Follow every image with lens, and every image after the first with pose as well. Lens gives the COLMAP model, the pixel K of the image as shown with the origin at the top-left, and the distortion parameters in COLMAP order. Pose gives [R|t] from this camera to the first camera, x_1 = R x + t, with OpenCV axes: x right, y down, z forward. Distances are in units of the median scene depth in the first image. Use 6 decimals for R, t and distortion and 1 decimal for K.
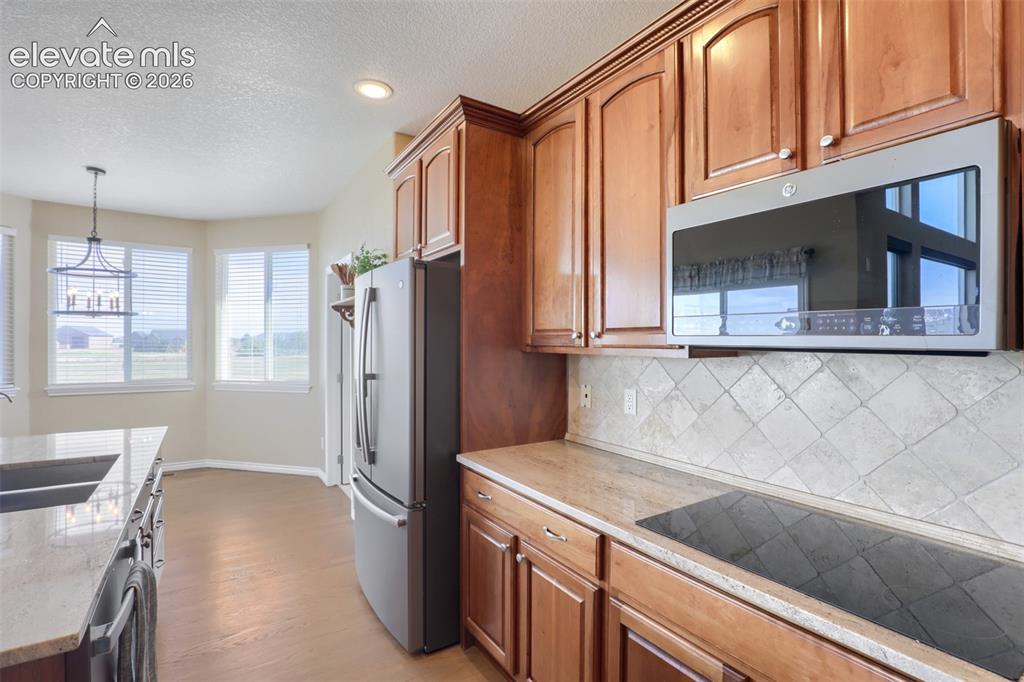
lens RADIAL K [[472.4, 0, 510.5], [0, 472.4, 342.9], [0, 0, 1]] dist [-0.024085, 0.000456]
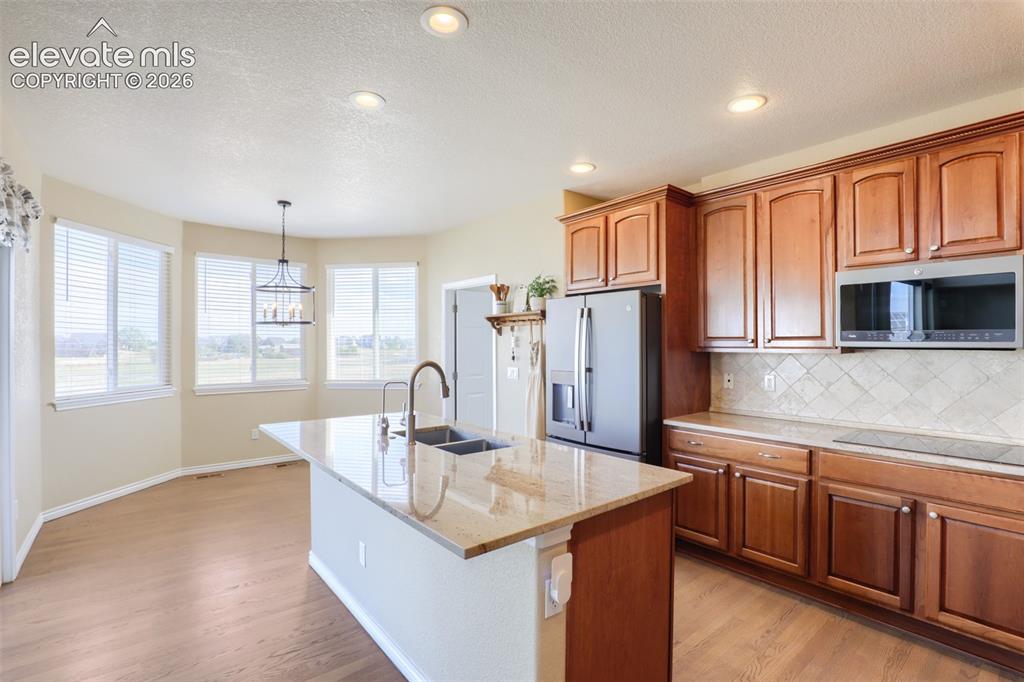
lens RADIAL K [[472.4, 0, 512.5], [0, 472.4, 342.1], [0, 0, 1]] dist [-0.024085, 0.000456]
pose [[0.994207, -0.006151, 0.107308, -0.730652], [0.006700, 0.999966, -0.004756, -0.008628], [-0.107275, 0.005448, 0.994214, -0.438318]]
